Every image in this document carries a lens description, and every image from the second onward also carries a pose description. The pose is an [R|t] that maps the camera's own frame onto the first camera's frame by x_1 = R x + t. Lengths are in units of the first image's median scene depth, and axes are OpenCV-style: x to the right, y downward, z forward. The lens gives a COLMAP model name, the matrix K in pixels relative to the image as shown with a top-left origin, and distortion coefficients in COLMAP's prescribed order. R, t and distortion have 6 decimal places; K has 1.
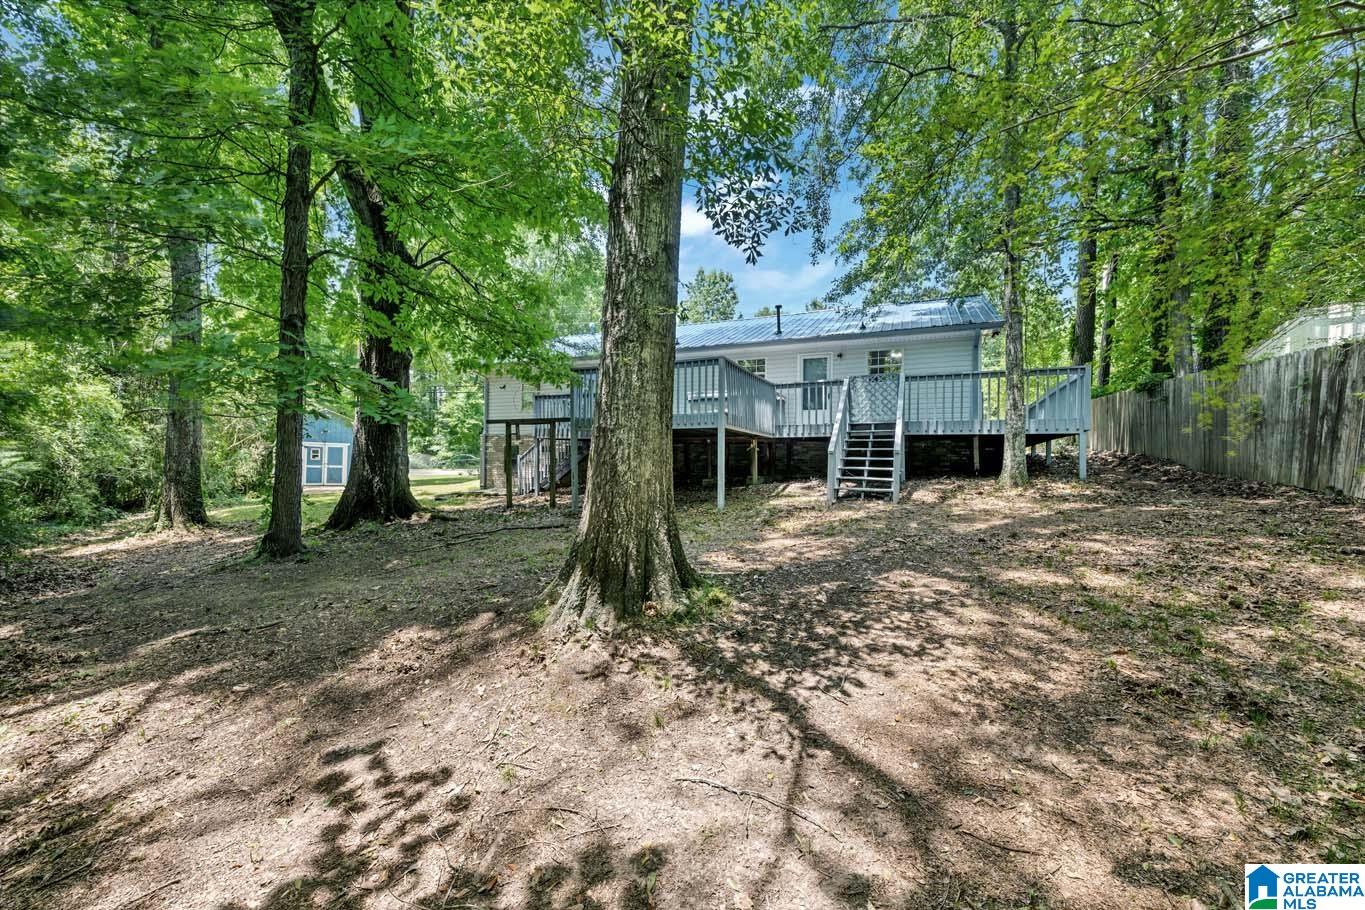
lens RADIAL K [[541.5, 0, 681.5], [0, 541.5, 458.6], [0, 0, 1]] dist [0.002364, 0.000588]
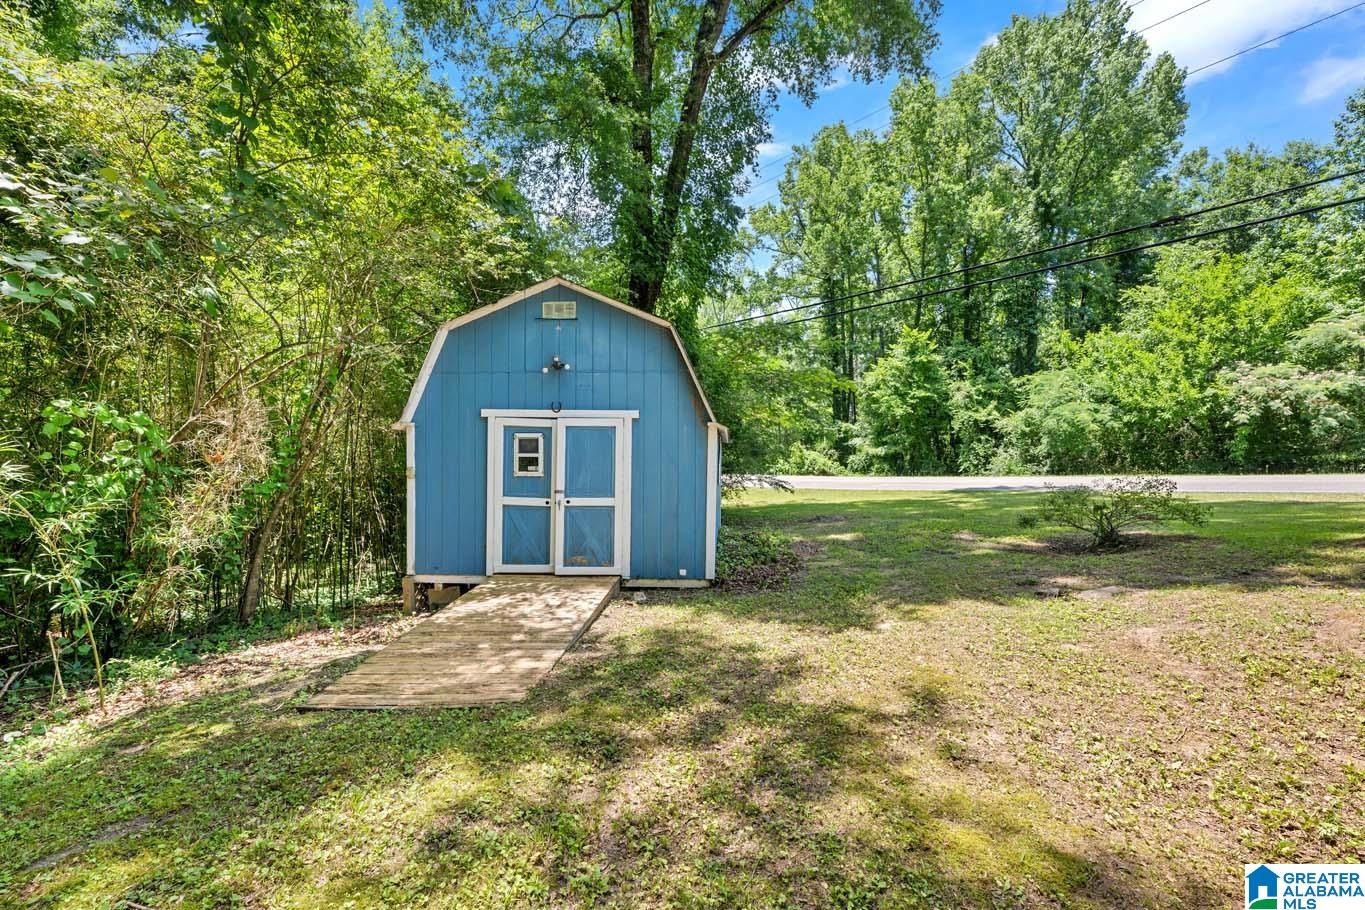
lens RADIAL K [[541.5, 0, 681.9], [0, 541.5, 455.7], [0, 0, 1]] dist [0.002364, 0.000588]
pose [[0.767015, -0.002846, -0.641623, -0.212372], [0.002988, 0.999995, -0.000865, -0.003392], [0.641623, -0.001254, 0.767019, 0.400419]]
